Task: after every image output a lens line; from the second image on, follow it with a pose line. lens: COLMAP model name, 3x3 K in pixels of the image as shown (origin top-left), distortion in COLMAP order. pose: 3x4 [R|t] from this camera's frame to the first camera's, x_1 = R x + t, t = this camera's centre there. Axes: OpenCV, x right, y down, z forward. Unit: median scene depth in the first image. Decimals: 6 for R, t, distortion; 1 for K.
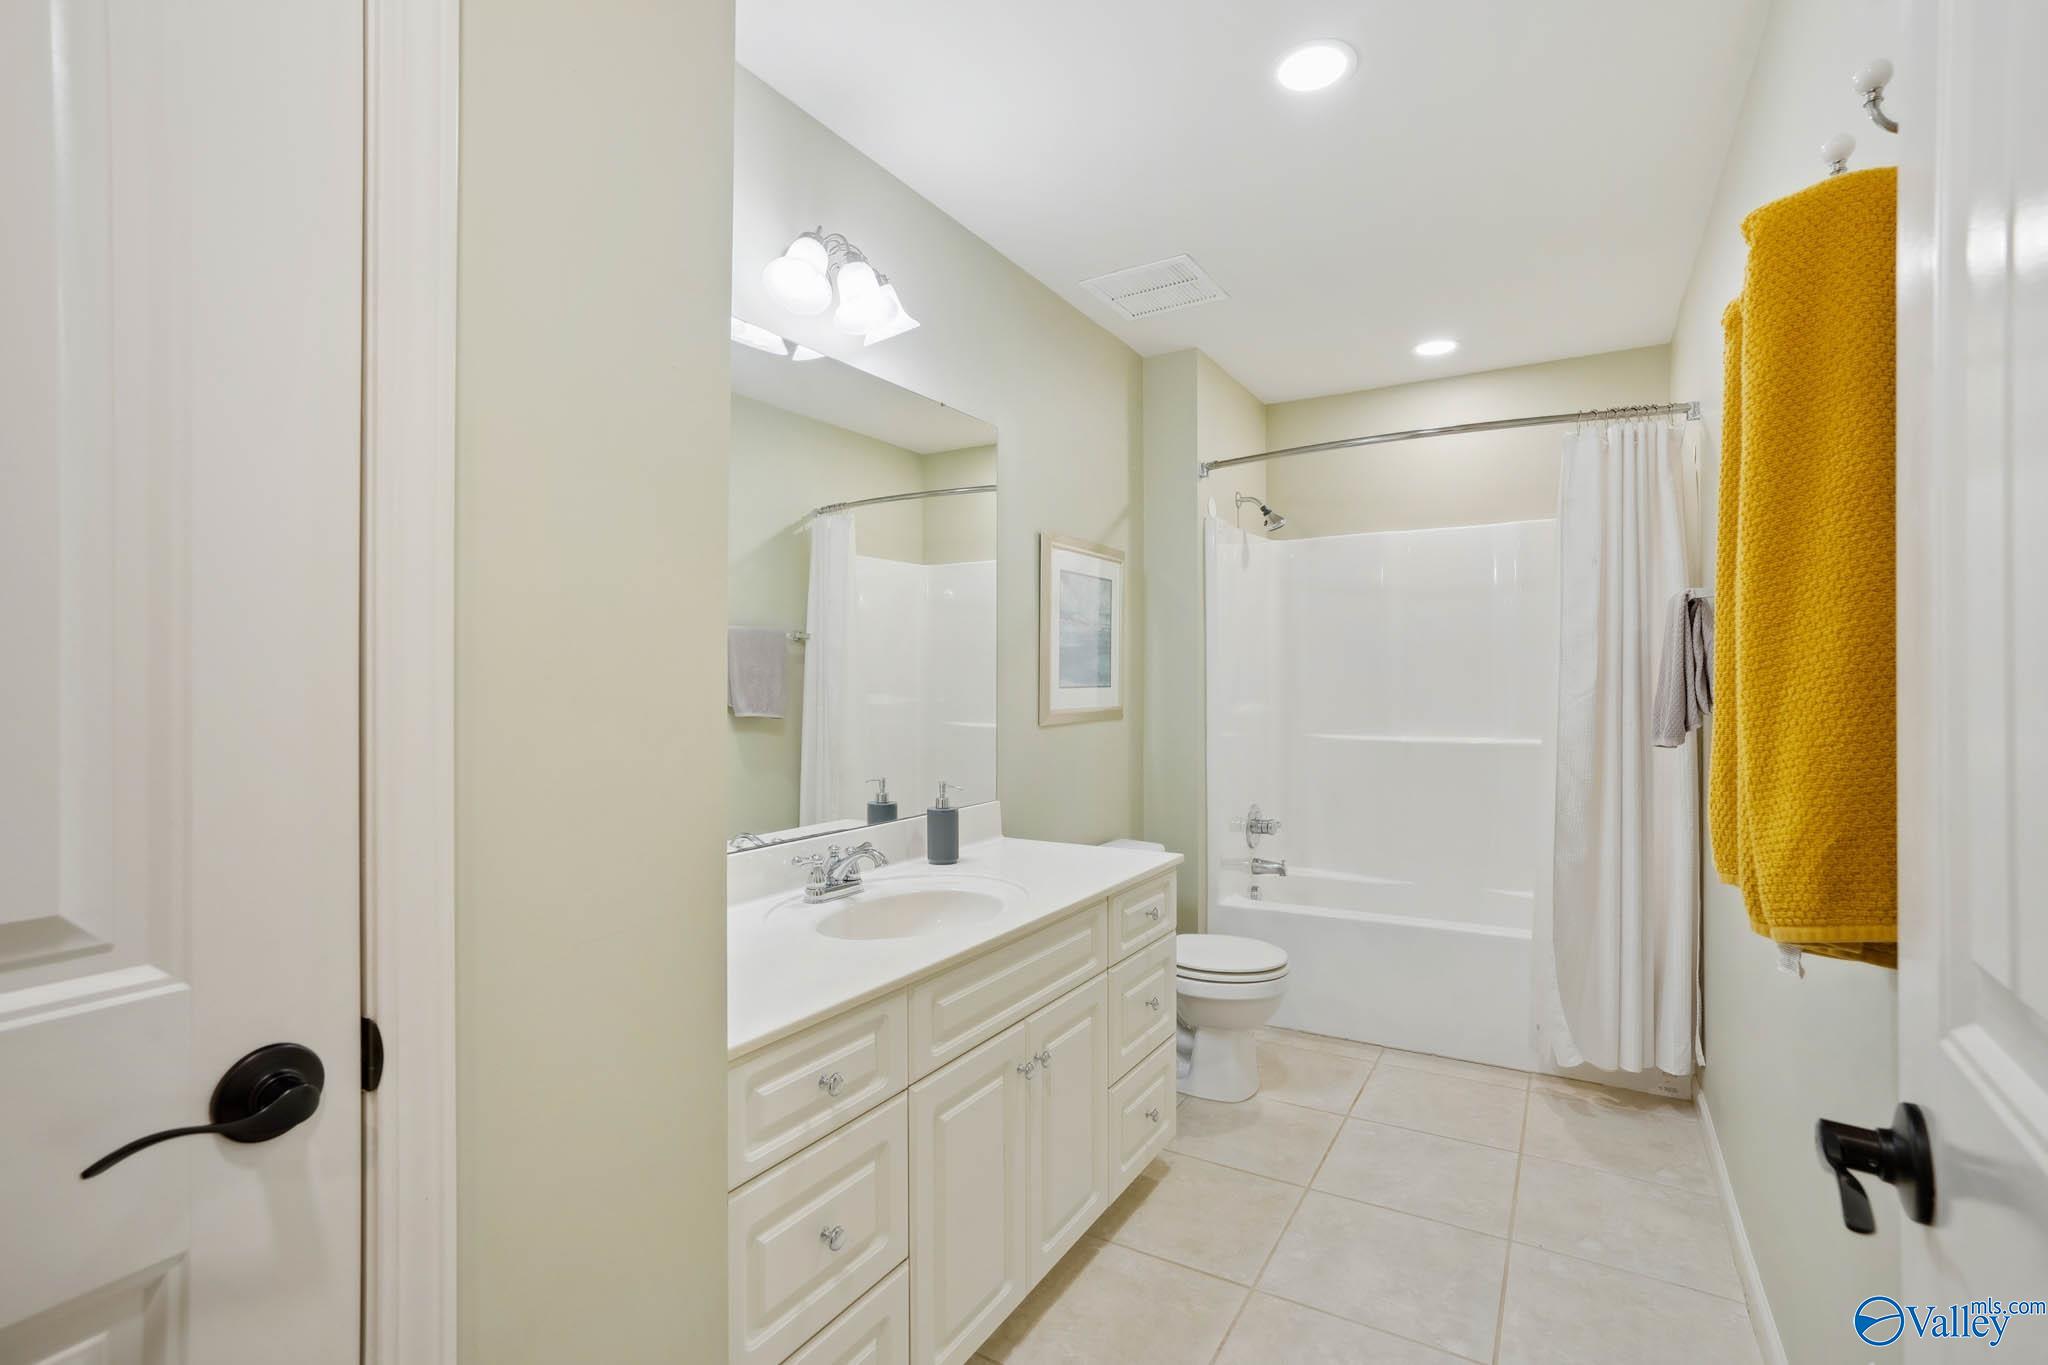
lens RADIAL K [[917.3, 0, 1024.0], [0, 917.3, 682.5], [0, 0, 1]] dist [-0.069569, 0.057972]
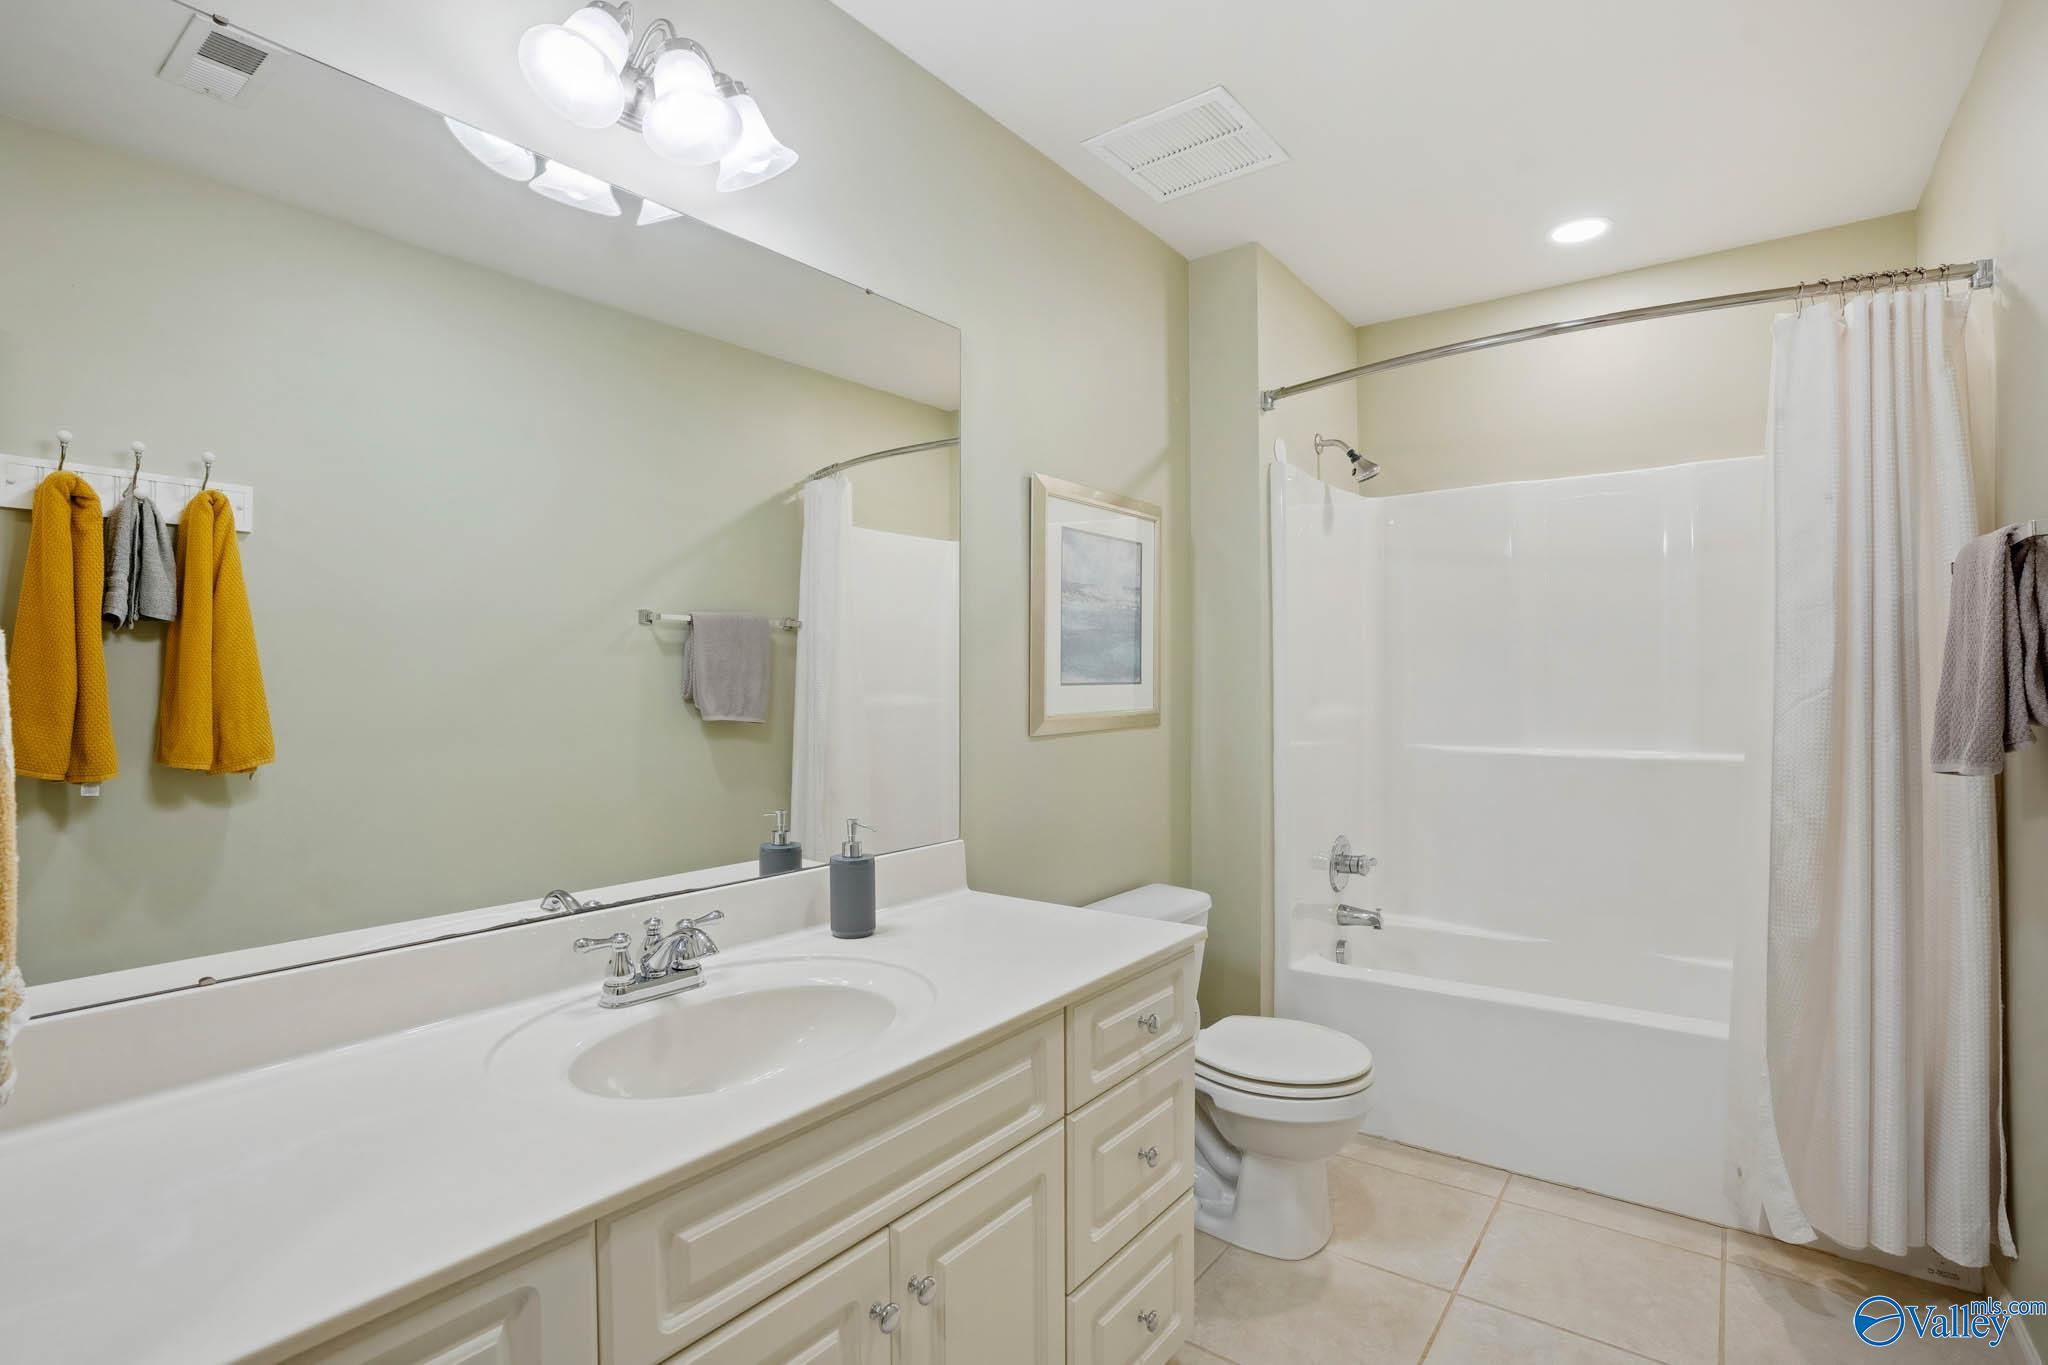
lens RADIAL K [[953.5, 0, 1030.7], [0, 953.5, 677.3], [0, 0, 1]] dist [-0.076497, 0.031555]
pose [[0.994921, -0.001931, -0.100645, 0.095483], [0.001536, 0.999991, -0.003998, 0.002797], [0.100652, 0.003823, 0.994914, 0.234007]]
